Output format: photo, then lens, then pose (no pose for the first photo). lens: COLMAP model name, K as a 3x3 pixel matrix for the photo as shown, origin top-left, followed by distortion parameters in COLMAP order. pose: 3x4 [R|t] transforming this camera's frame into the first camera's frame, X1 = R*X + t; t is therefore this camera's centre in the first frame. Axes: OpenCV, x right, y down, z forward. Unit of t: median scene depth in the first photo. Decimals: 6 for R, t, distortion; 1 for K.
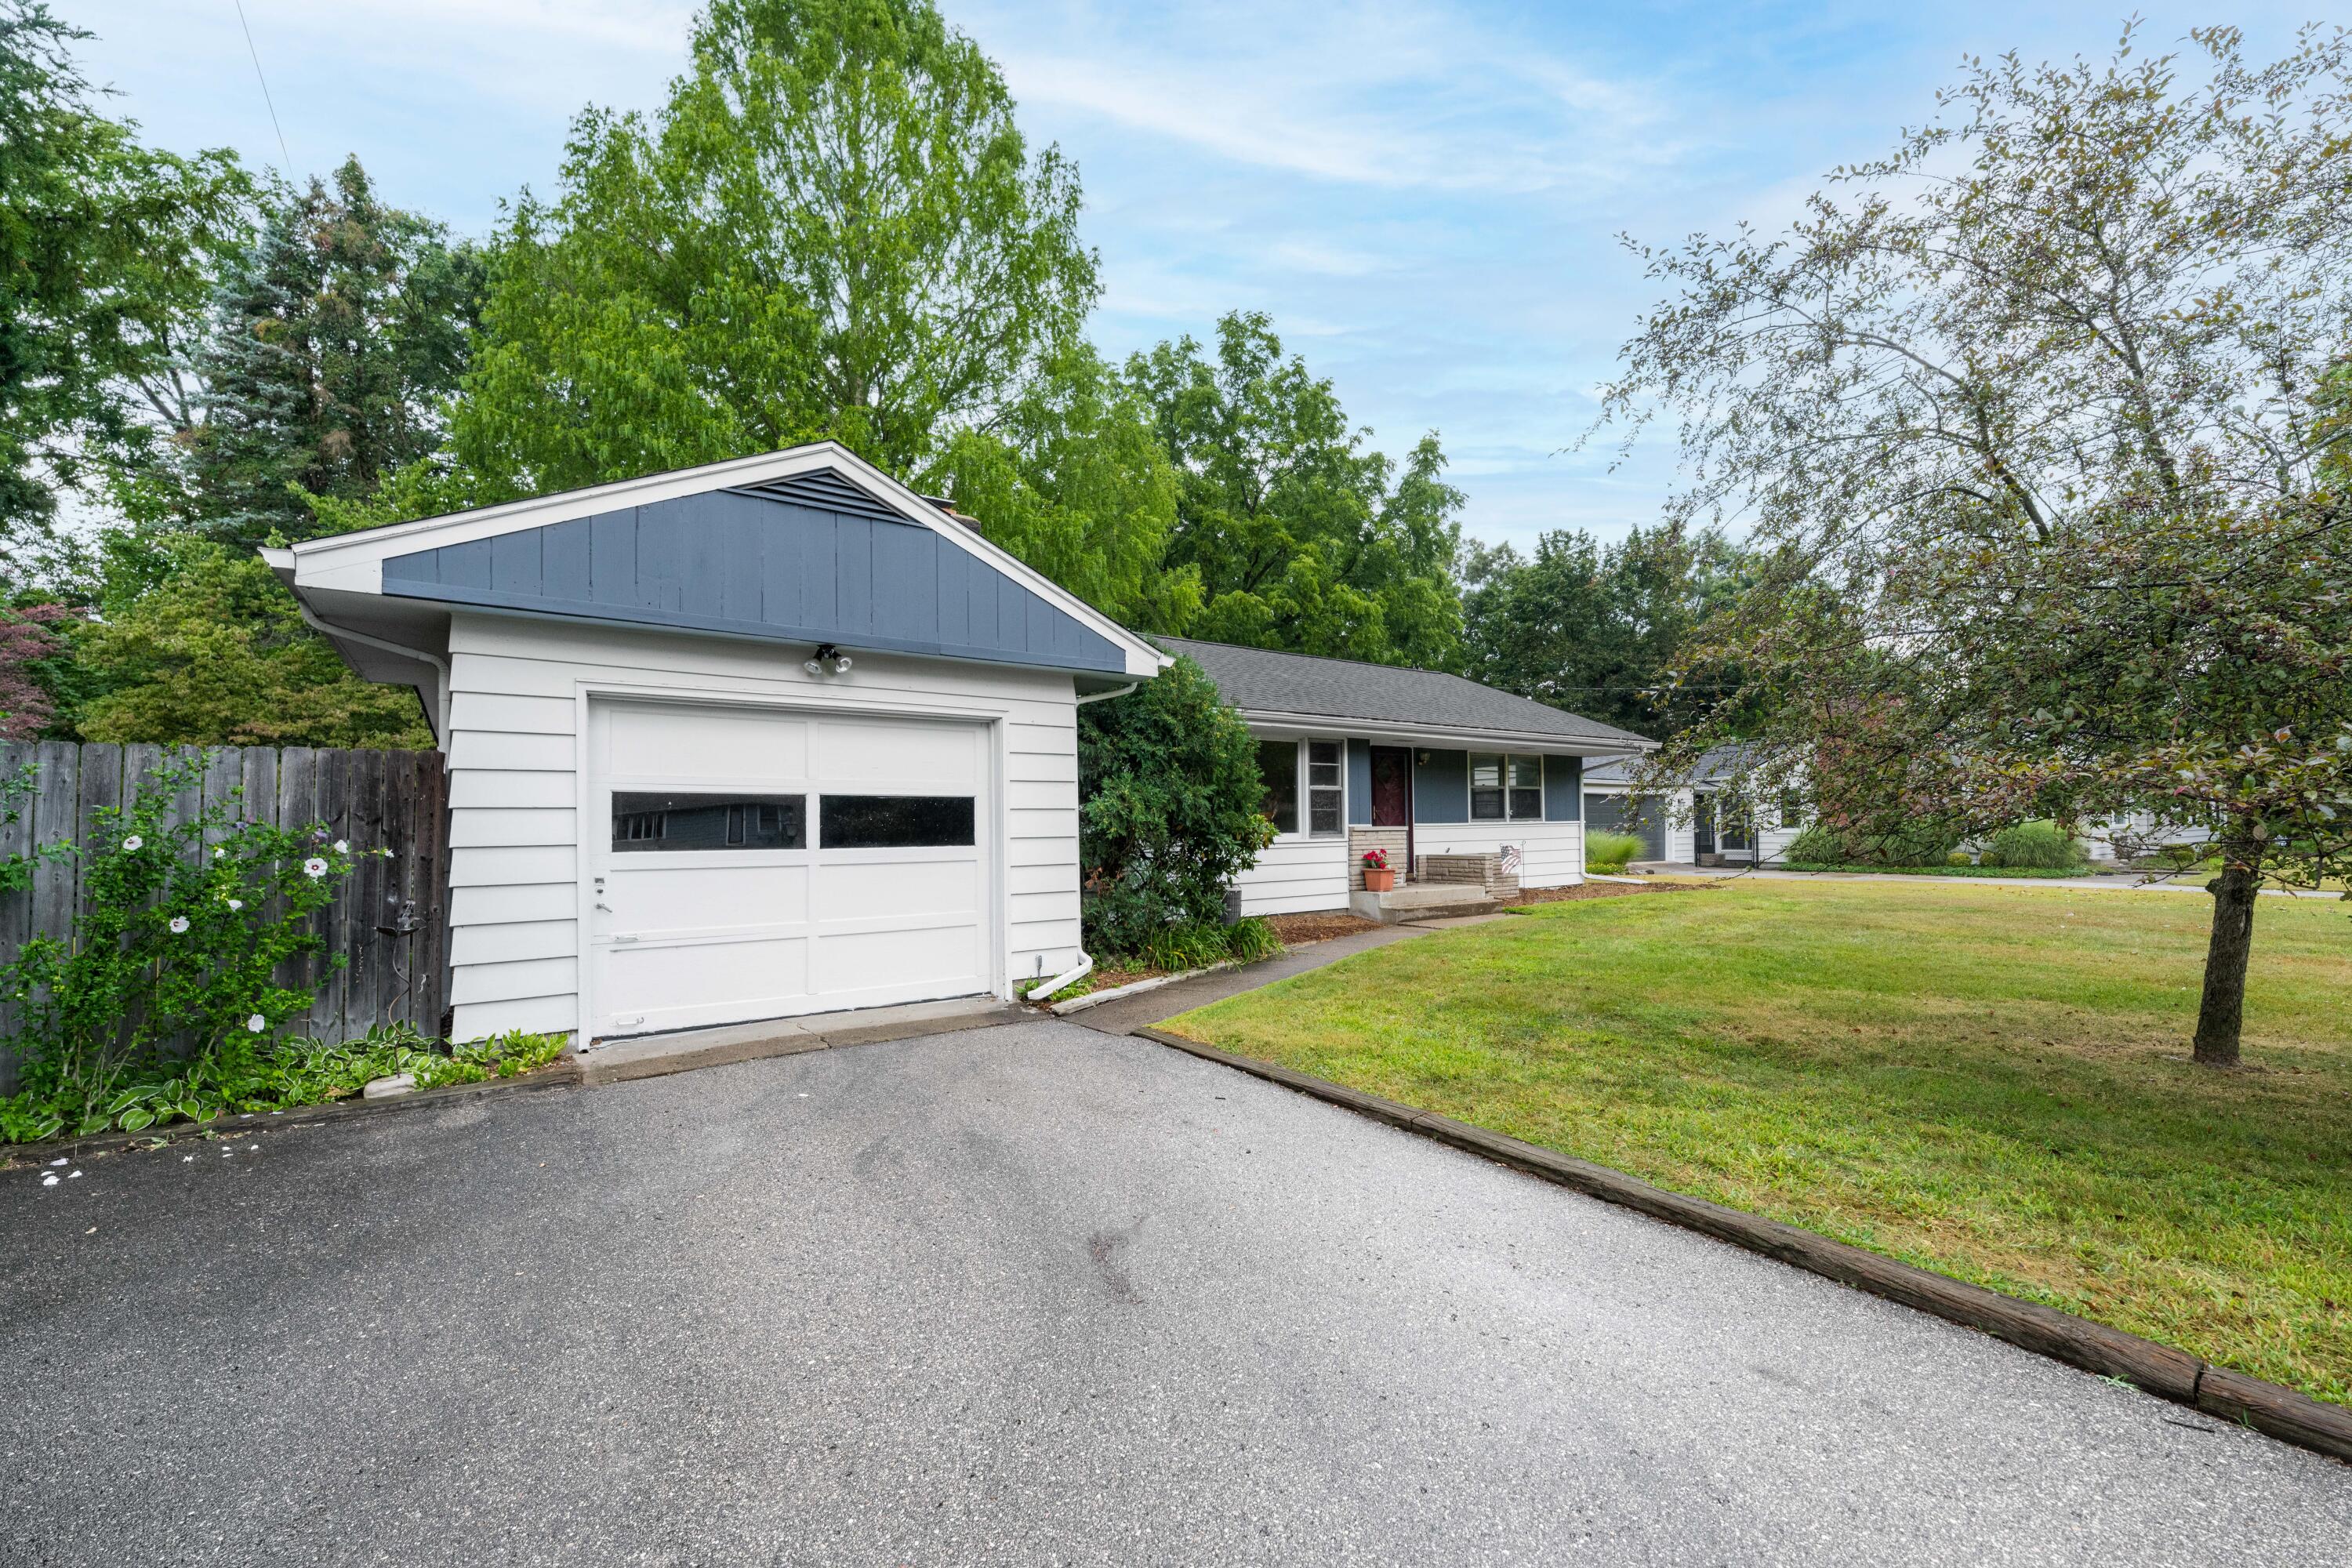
lens RADIAL K [[968.9, 0, 1158.6], [0, 968.9, 799.7], [0, 0, 1]] dist [0.003250, -0.000026]
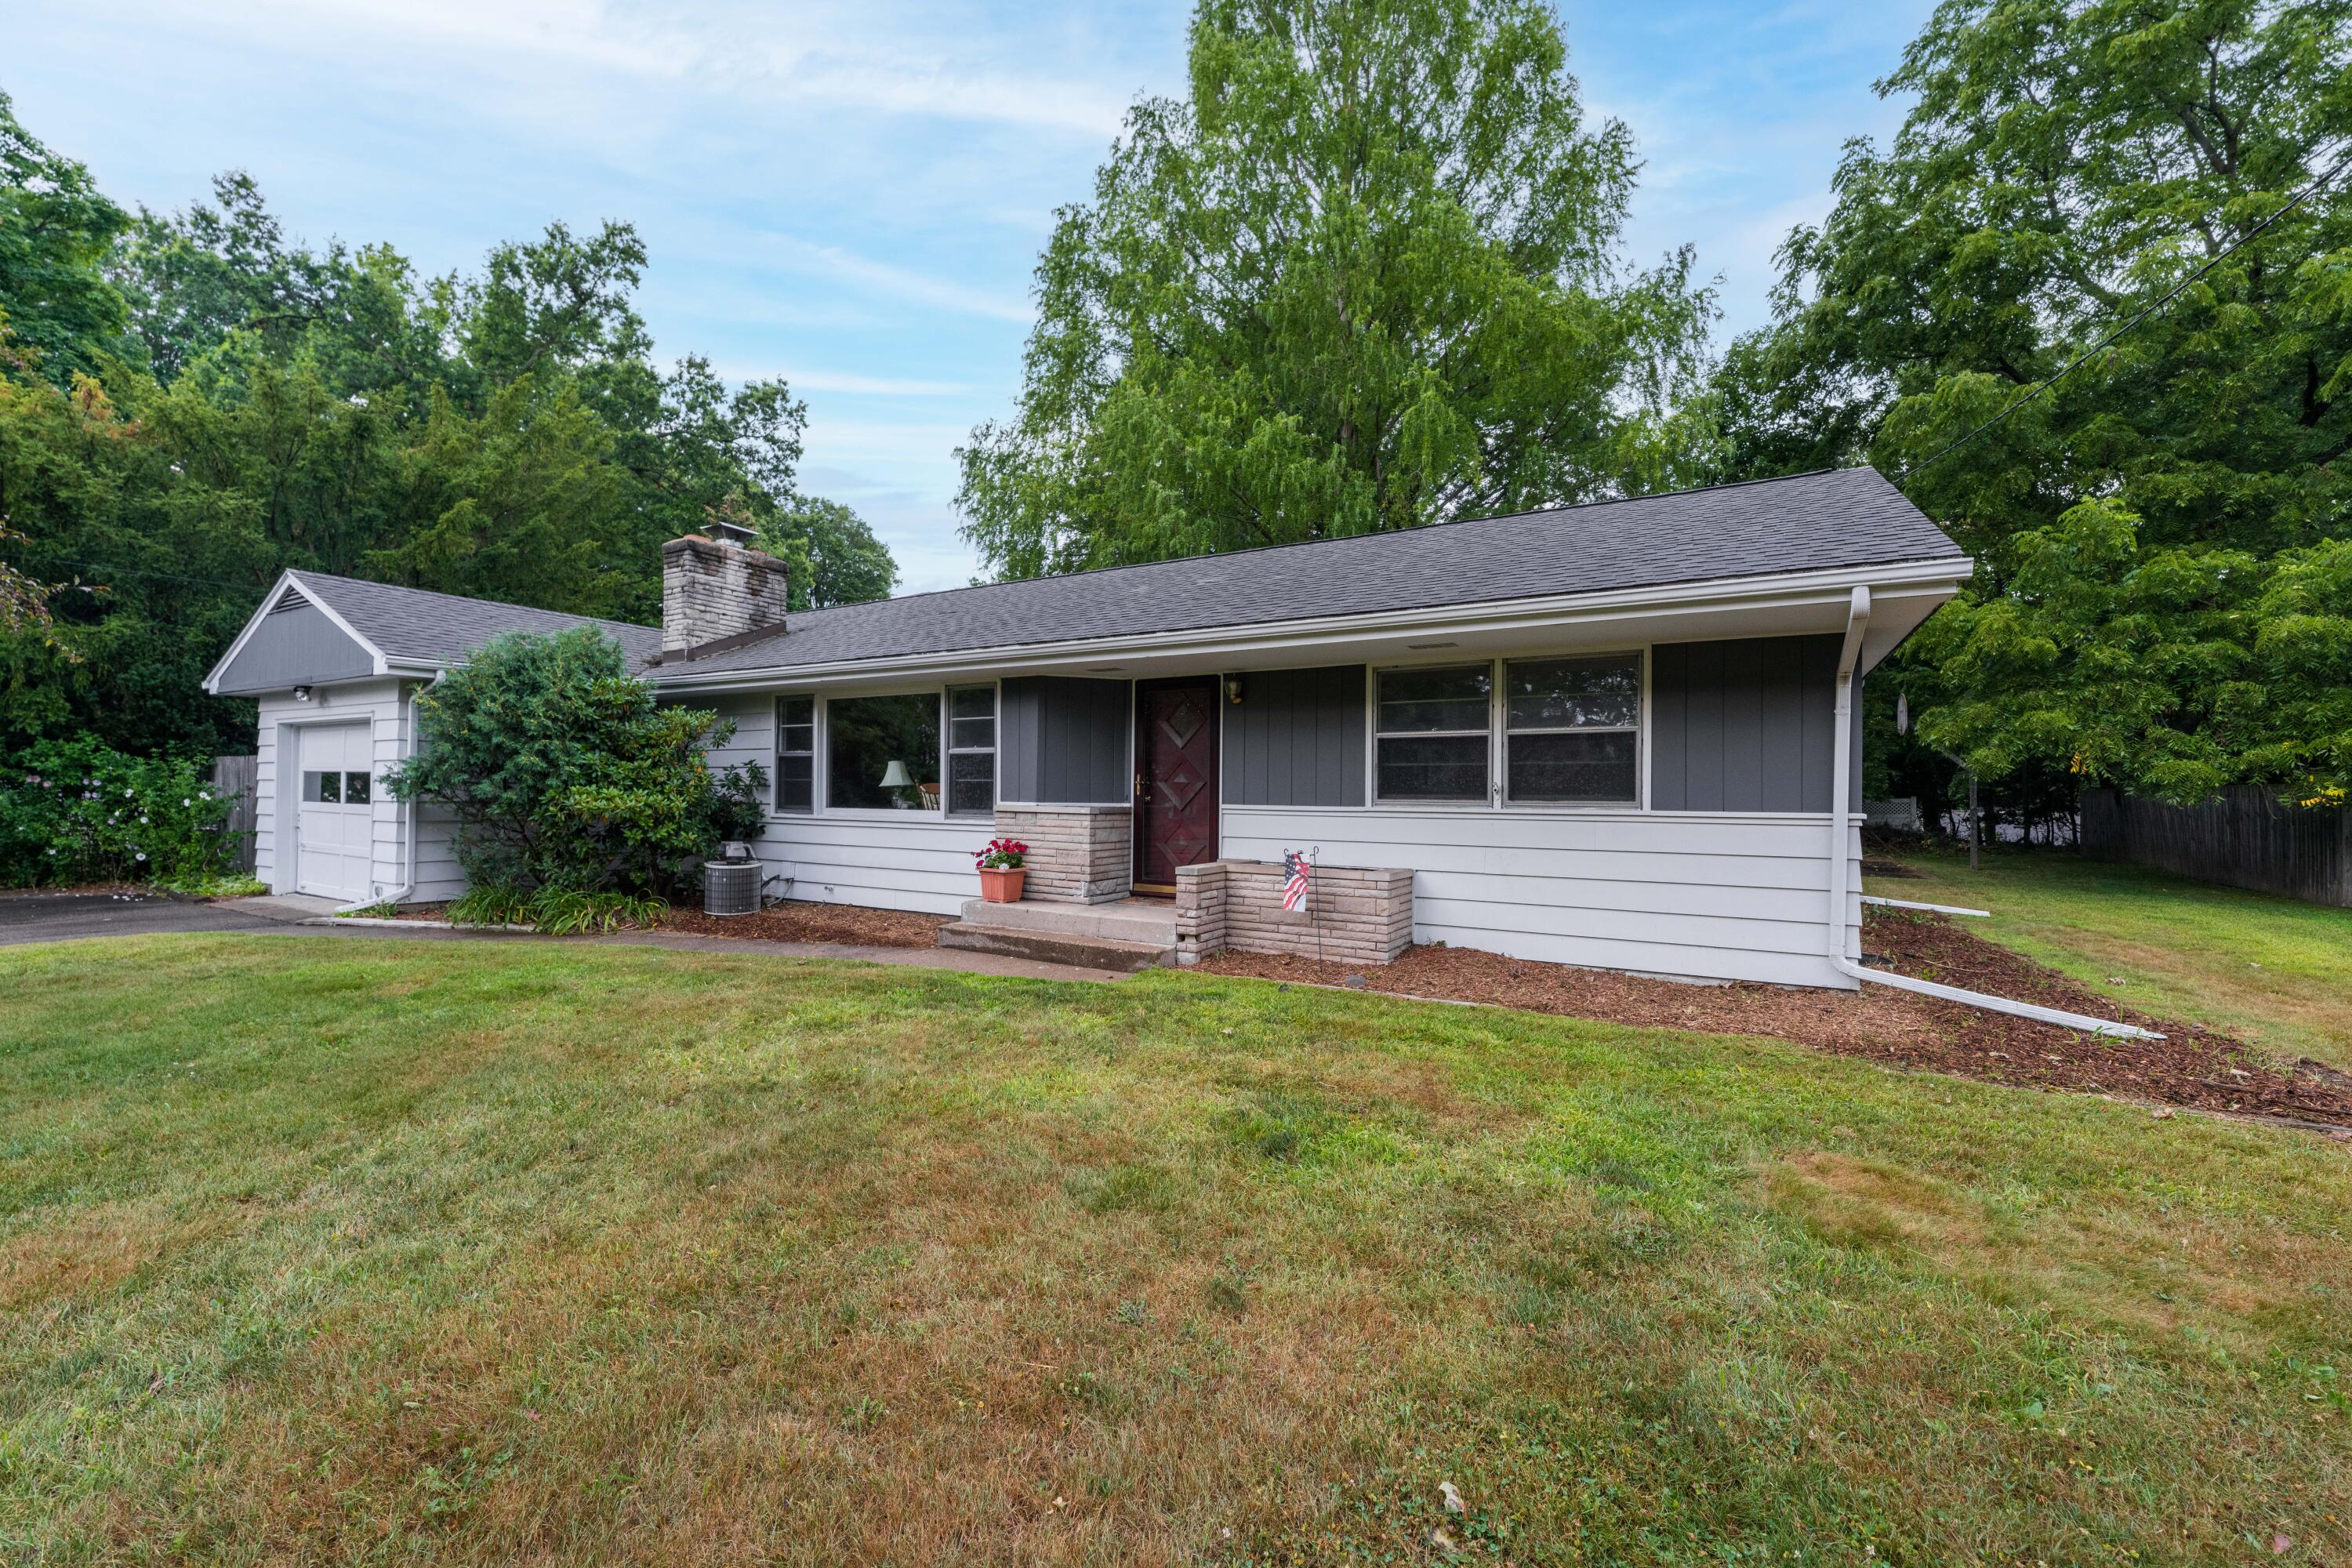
lens RADIAL K [[968.9, 0, 1177.8], [0, 968.9, 781.2], [0, 0, 1]] dist [0.003250, -0.000026]
pose [[0.387999, 0.005216, -0.921645, 1.488304], [0.011847, 0.999873, 0.010646, 0.008139], [0.921584, -0.015050, 0.387888, 1.411287]]
